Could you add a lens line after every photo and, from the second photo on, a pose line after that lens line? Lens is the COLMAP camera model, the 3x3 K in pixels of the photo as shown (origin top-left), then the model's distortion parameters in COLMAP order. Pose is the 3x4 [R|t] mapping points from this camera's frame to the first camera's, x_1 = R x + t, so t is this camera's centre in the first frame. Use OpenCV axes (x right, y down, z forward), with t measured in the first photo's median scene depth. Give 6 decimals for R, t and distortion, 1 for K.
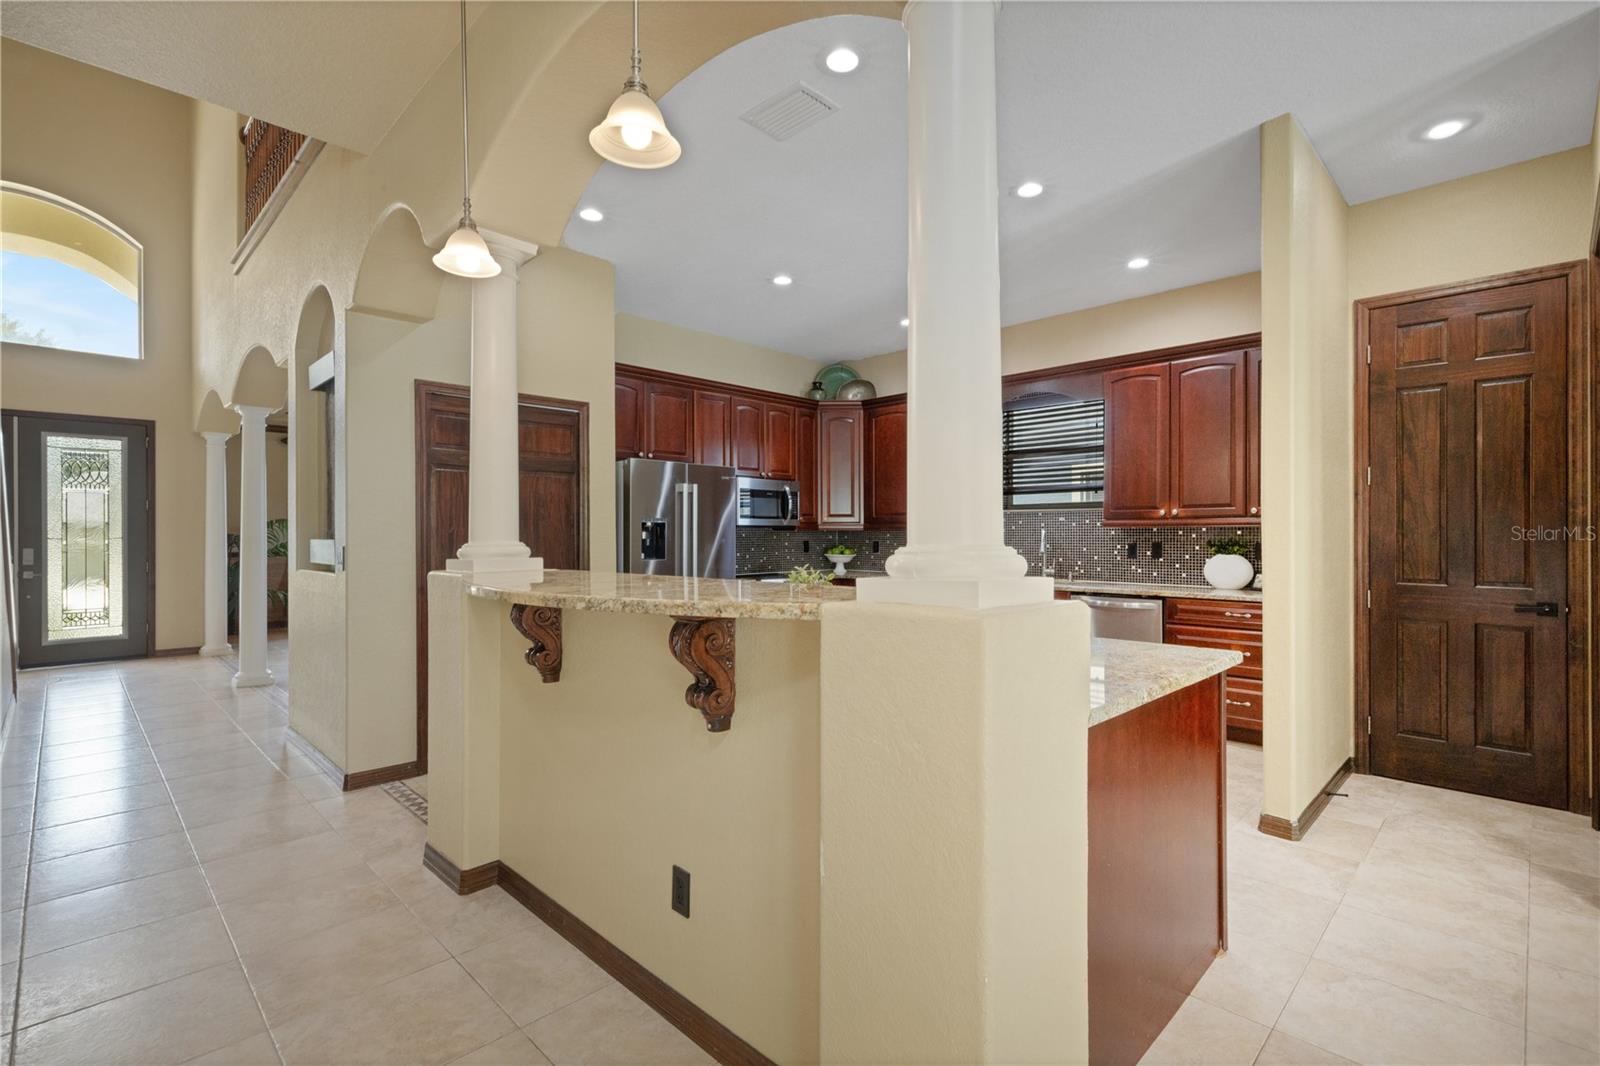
lens RADIAL K [[738.8, 0, 801.5], [0, 738.8, 529.0], [0, 0, 1]] dist [0.004579, 0.000945]
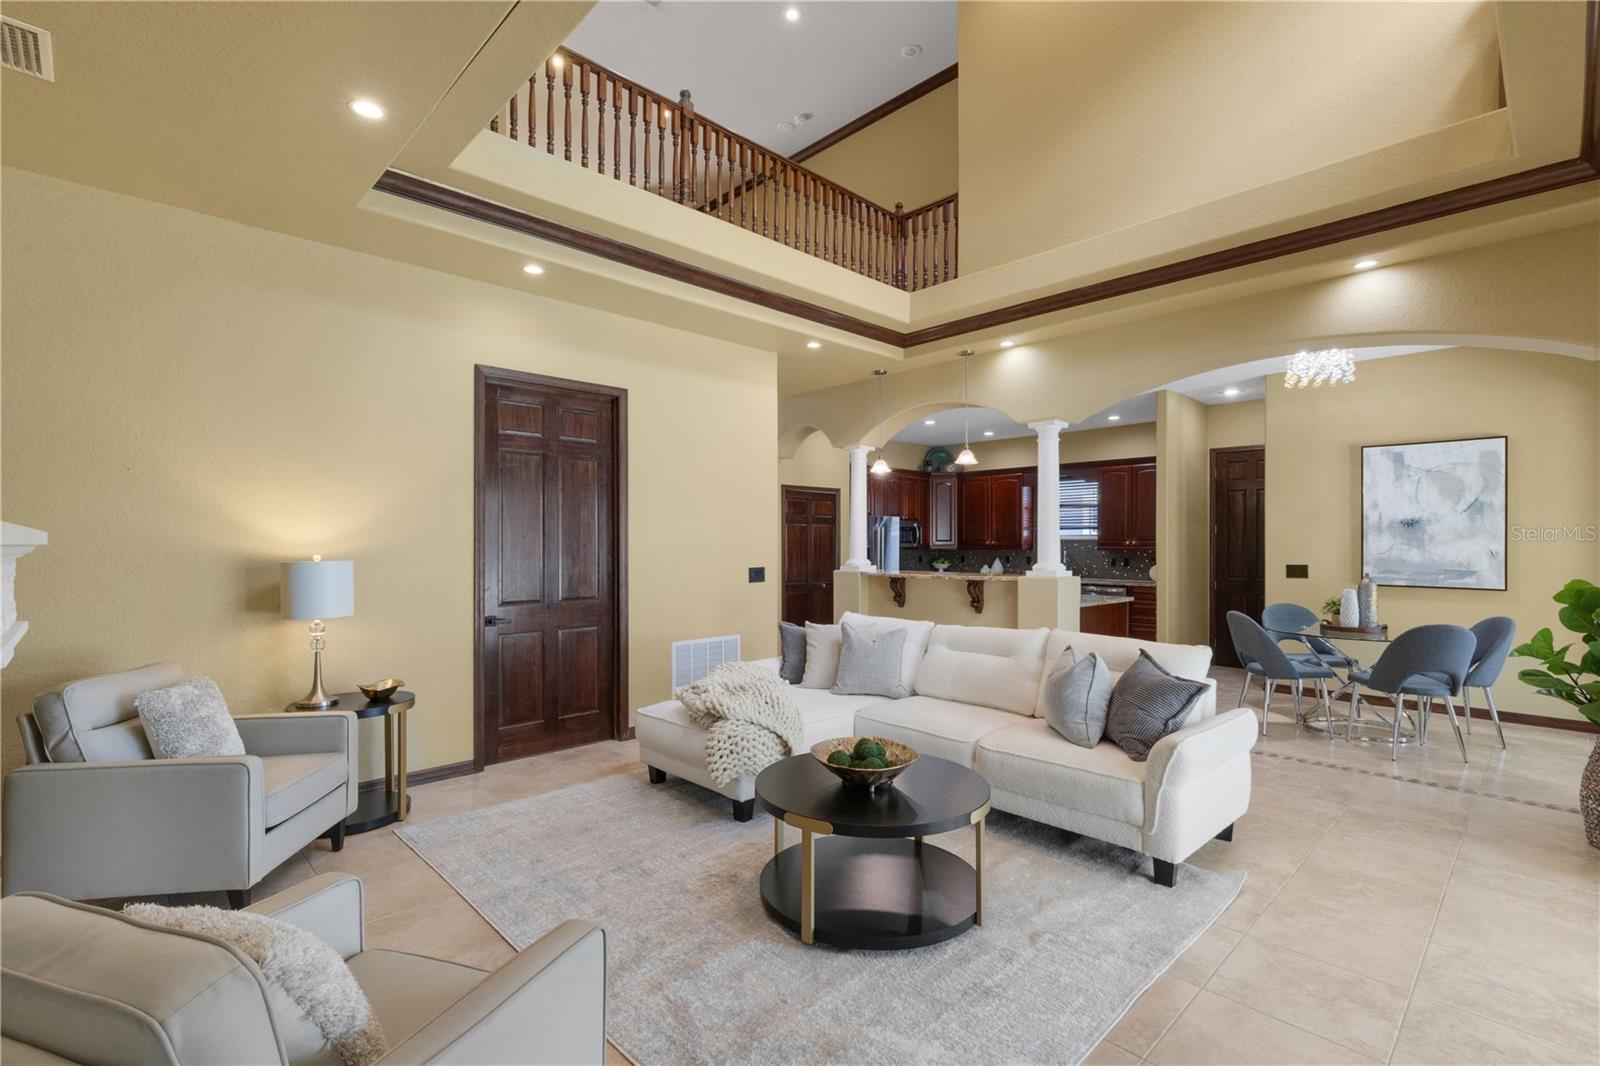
lens RADIAL K [[738.9, 0, 800.0], [0, 738.9, 533.0], [0, 0, 1]] dist [0.003846, 0.000505]
pose [[0.999813, 0.002345, -0.019183, -0.365589], [-0.002421, 0.999989, -0.003947, -0.042372], [0.019174, 0.003992, 0.999808, -1.046508]]
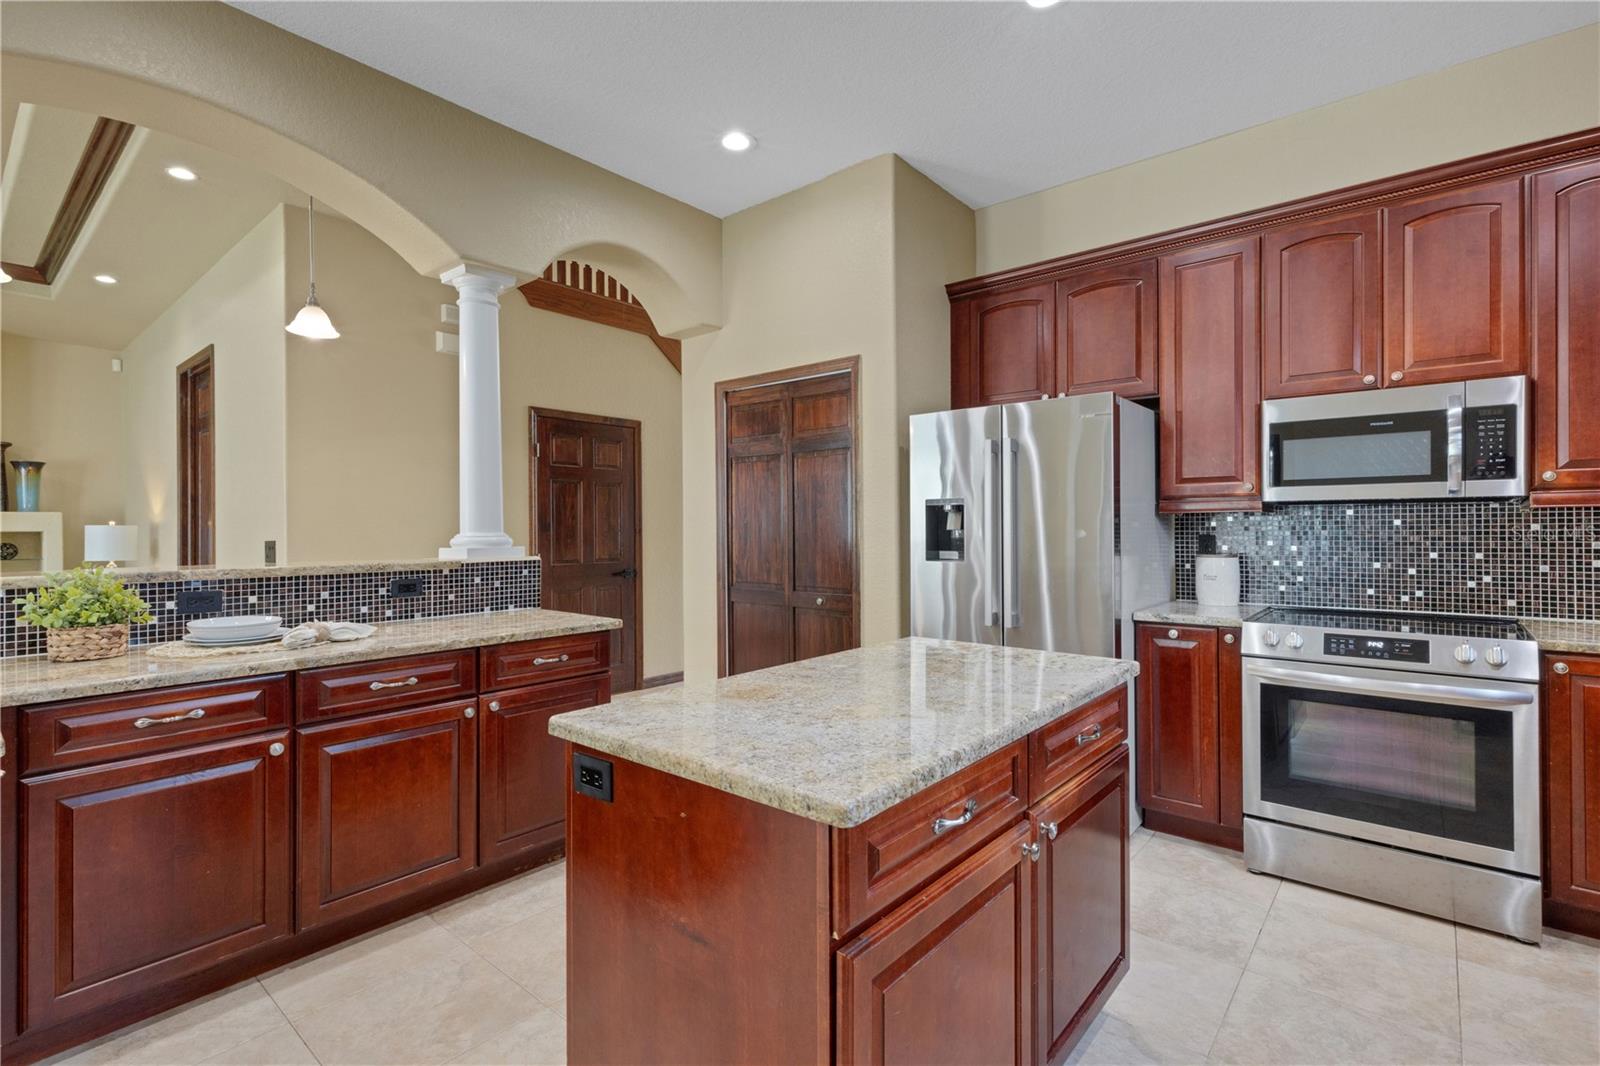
lens RADIAL K [[743.6, 0, 800.4], [0, 743.6, 527.3], [0, 0, 1]] dist [0.007919, 0.000544]
pose [[0.077803, 0.001980, -0.996967, 0.496594], [0.013284, 0.999907, 0.003023, 0.007503], [0.996880, -0.013479, 0.077769, 0.892783]]
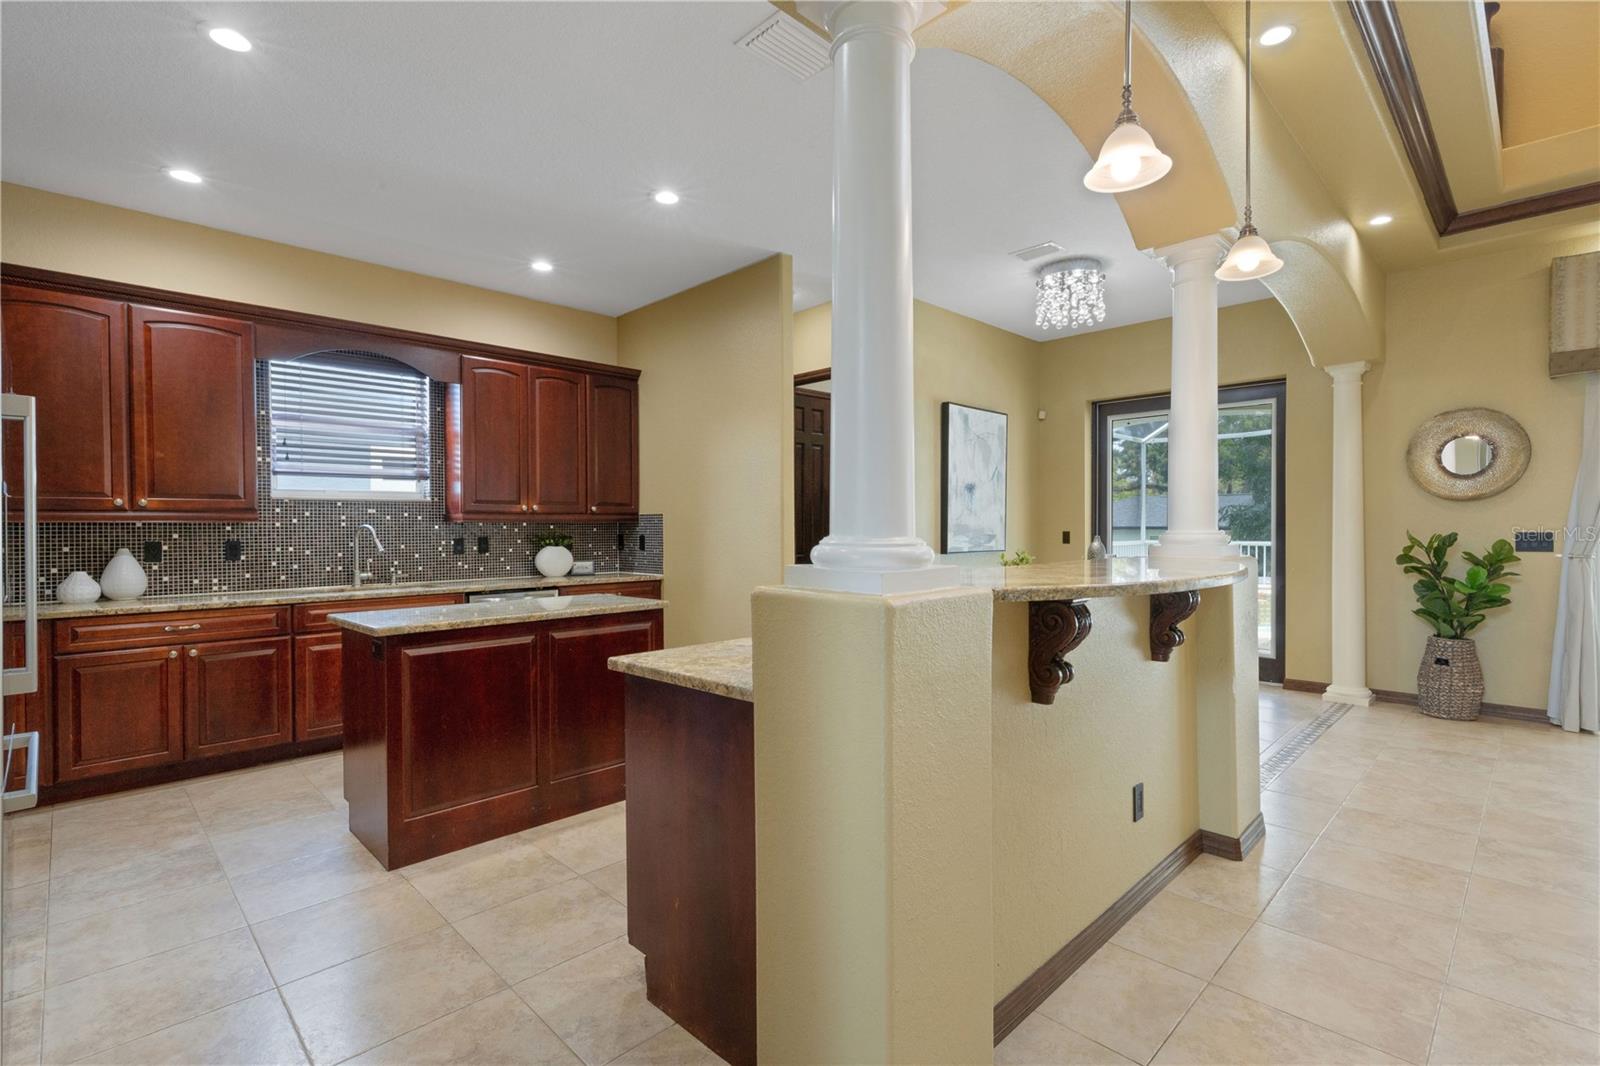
lens RADIAL K [[738.8, 0, 801.5], [0, 738.8, 529.0], [0, 0, 1]] dist [0.004579, 0.000945]
pose [[0.001653, -0.001773, 0.999997, -0.610858], [-0.002570, 0.999995, 0.001777, 0.005016], [-0.999995, -0.002573, 0.001649, 0.668446]]
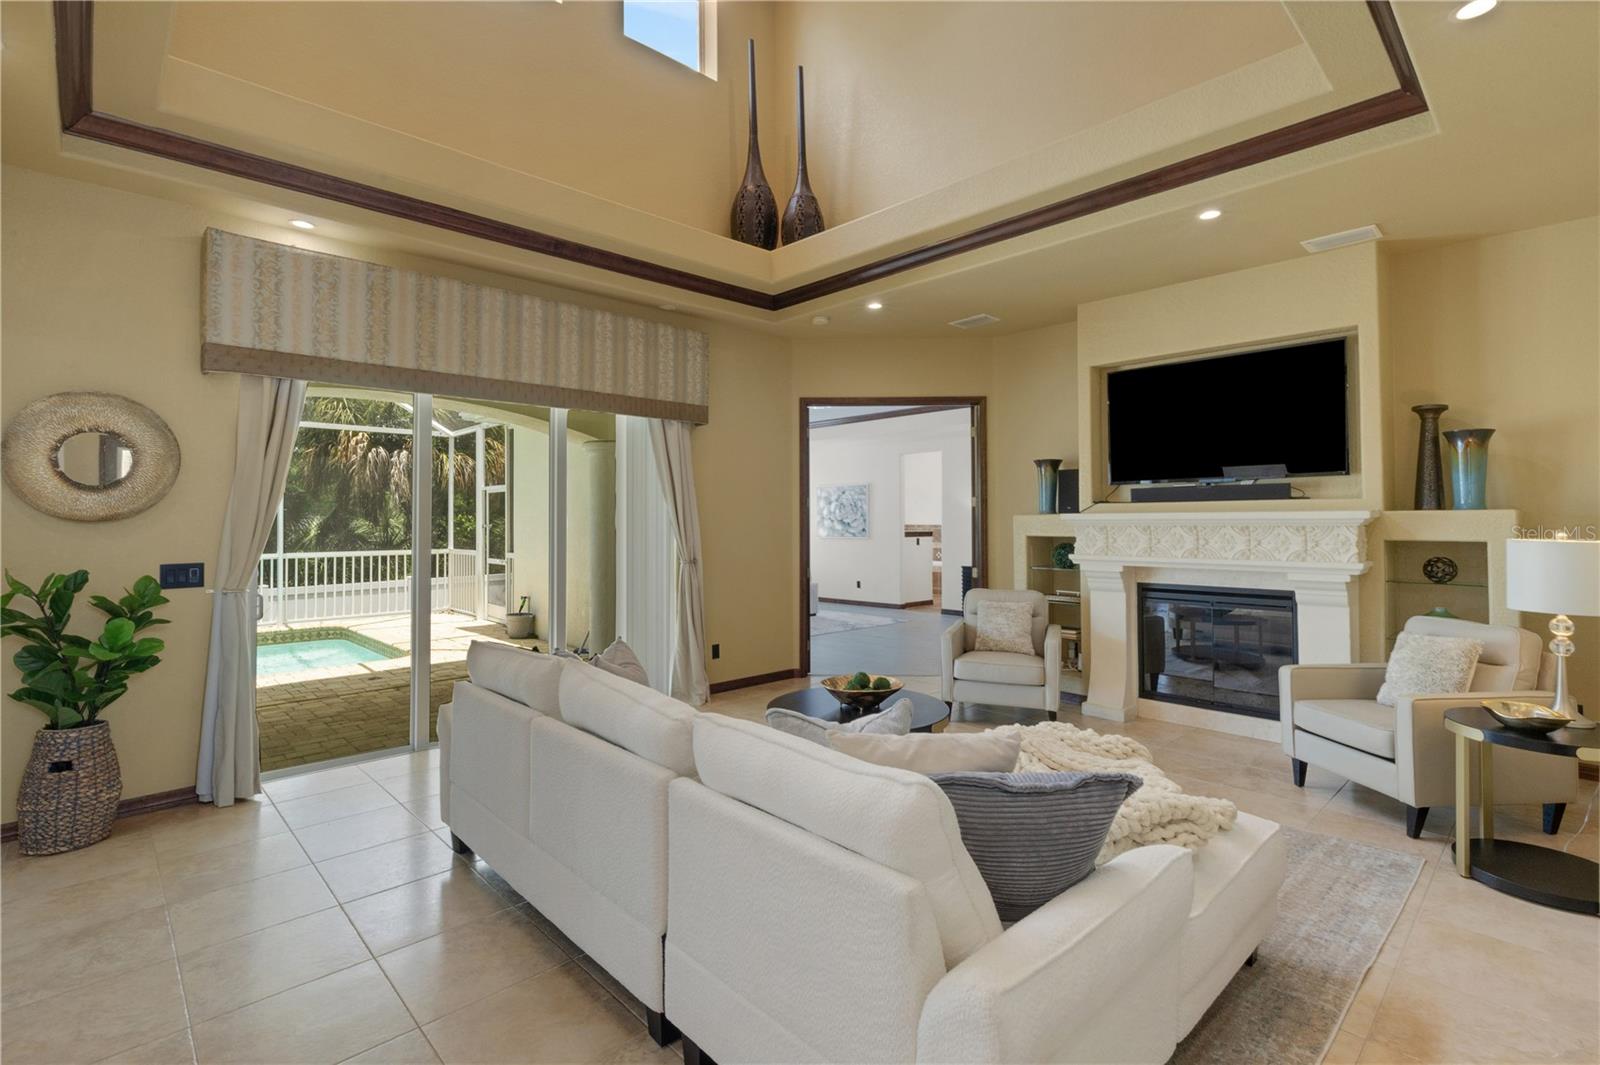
lens RADIAL K [[743.8, 0, 798.4], [0, 743.8, 504.4], [0, 0, 1]] dist [0.003466, 0.001118]
pose [[-0.999690, 0.010684, 0.022472, -0.264055], [0.010079, 0.999587, -0.026894, -0.027824], [-0.022750, -0.026659, -0.999386, 0.451531]]
